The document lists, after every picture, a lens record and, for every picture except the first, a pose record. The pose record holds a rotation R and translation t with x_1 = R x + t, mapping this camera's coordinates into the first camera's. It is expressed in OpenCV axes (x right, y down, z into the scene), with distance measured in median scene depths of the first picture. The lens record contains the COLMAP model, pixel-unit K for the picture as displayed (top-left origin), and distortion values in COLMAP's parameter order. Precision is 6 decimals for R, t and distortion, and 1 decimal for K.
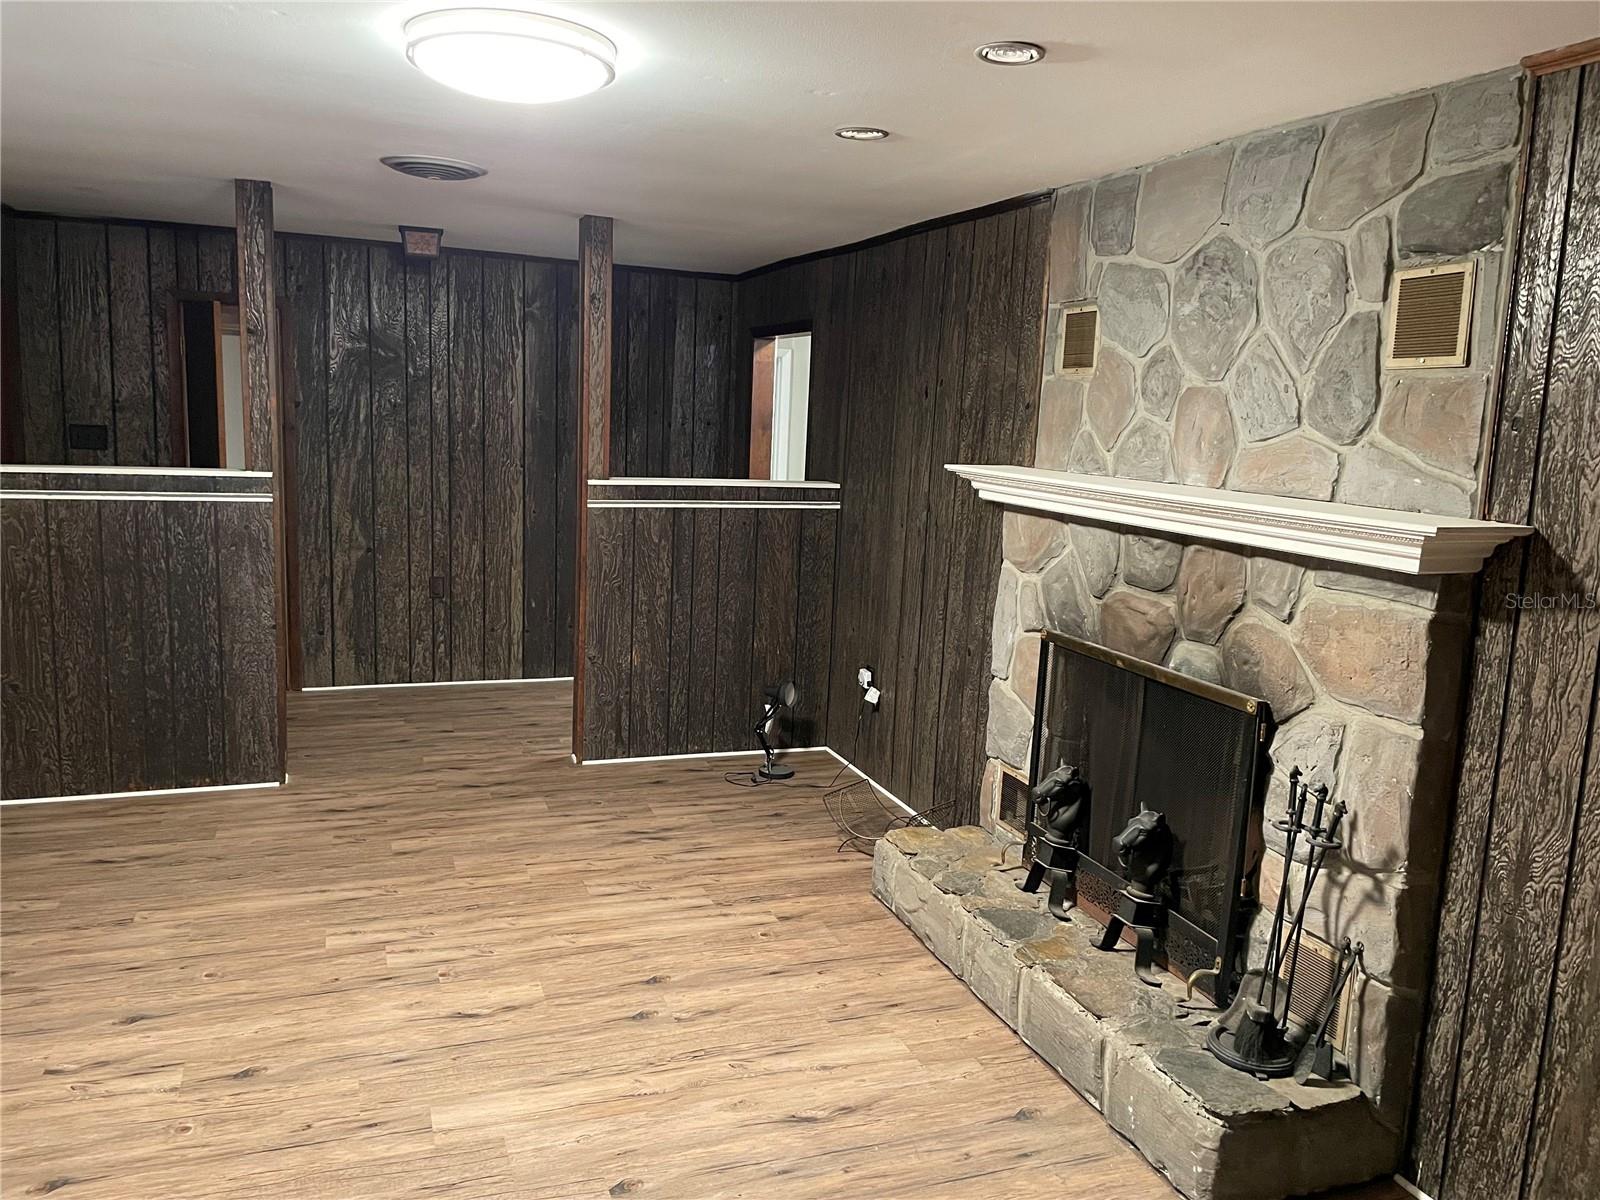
lens RADIAL K [[1222.5, 0, 800.0], [0, 1222.5, 600.0], [0, 0, 1]] dist [0.081828, -0.074662]
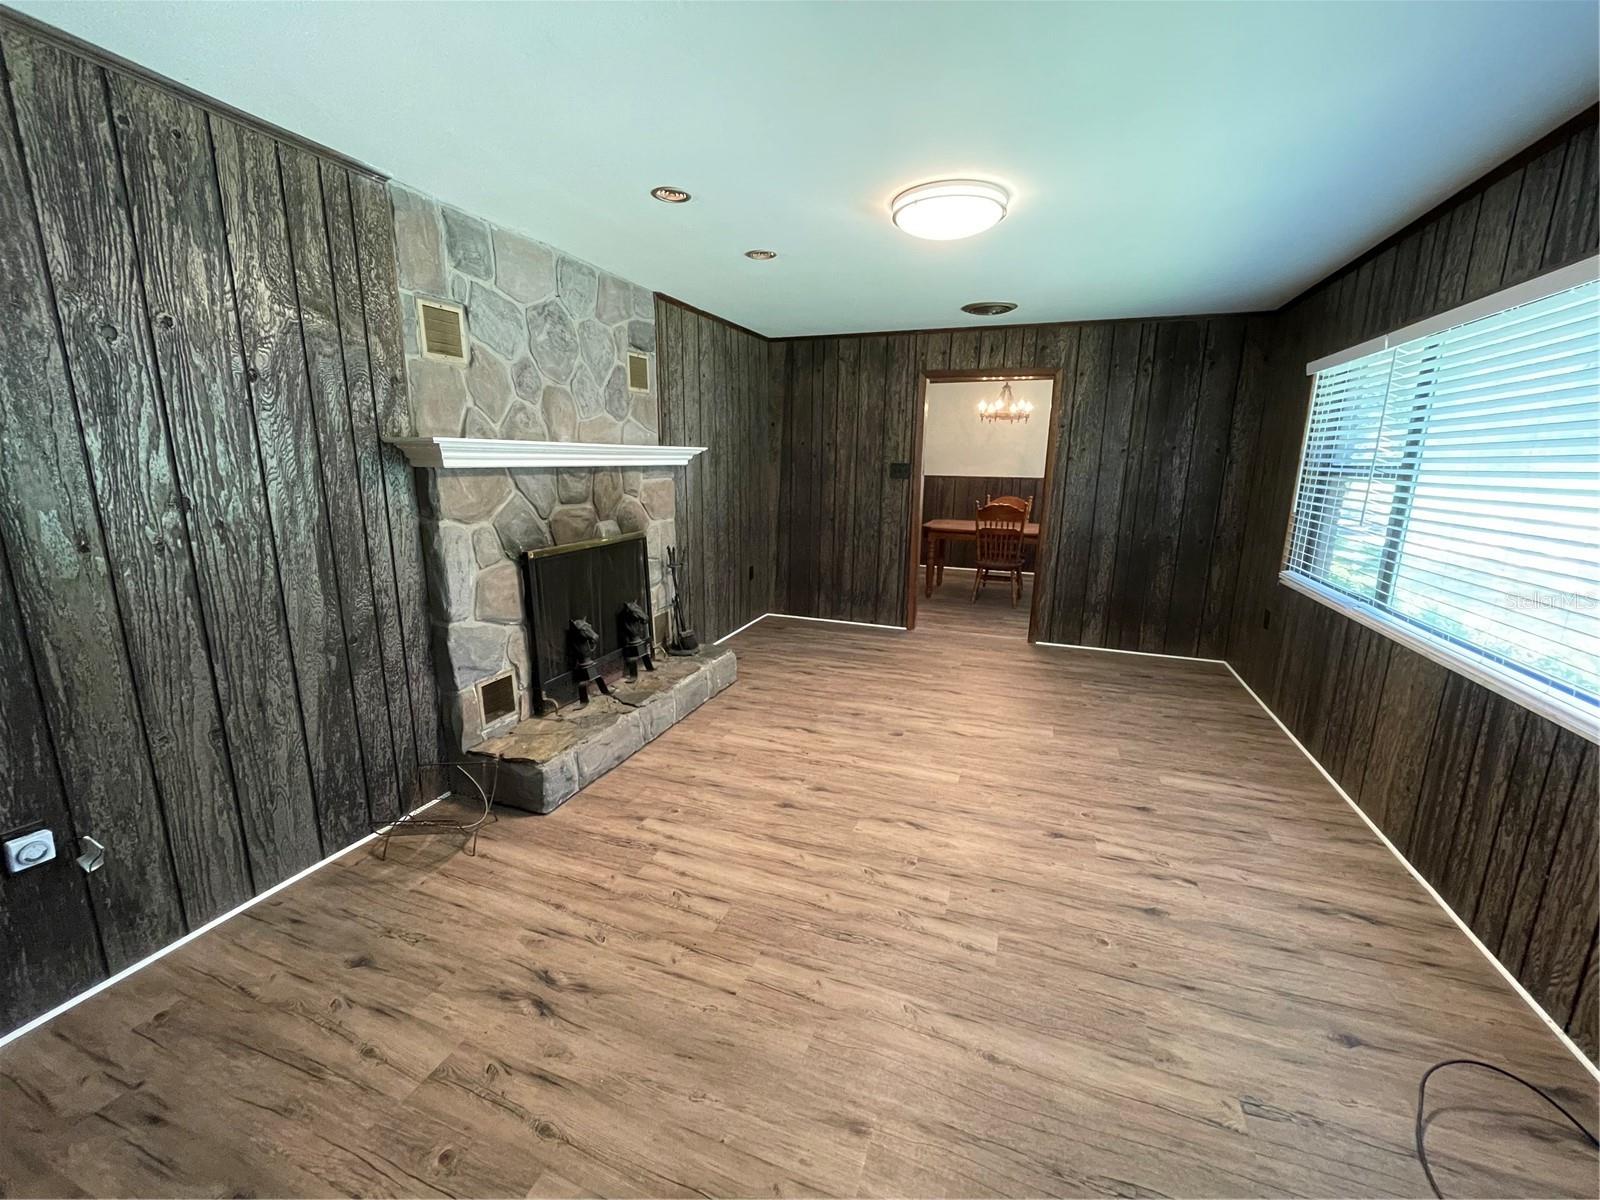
lens RADIAL K [[646.1, 0, 800.0], [0, 646.1, 600.0], [0, 0, 1]] dist [-0.002712, -0.000254]
pose [[-0.756864, -0.185183, 0.626789, -0.542114], [0.066785, 0.932086, 0.356027, -0.177665], [-0.650152, 0.311324, -0.693095, 1.392220]]
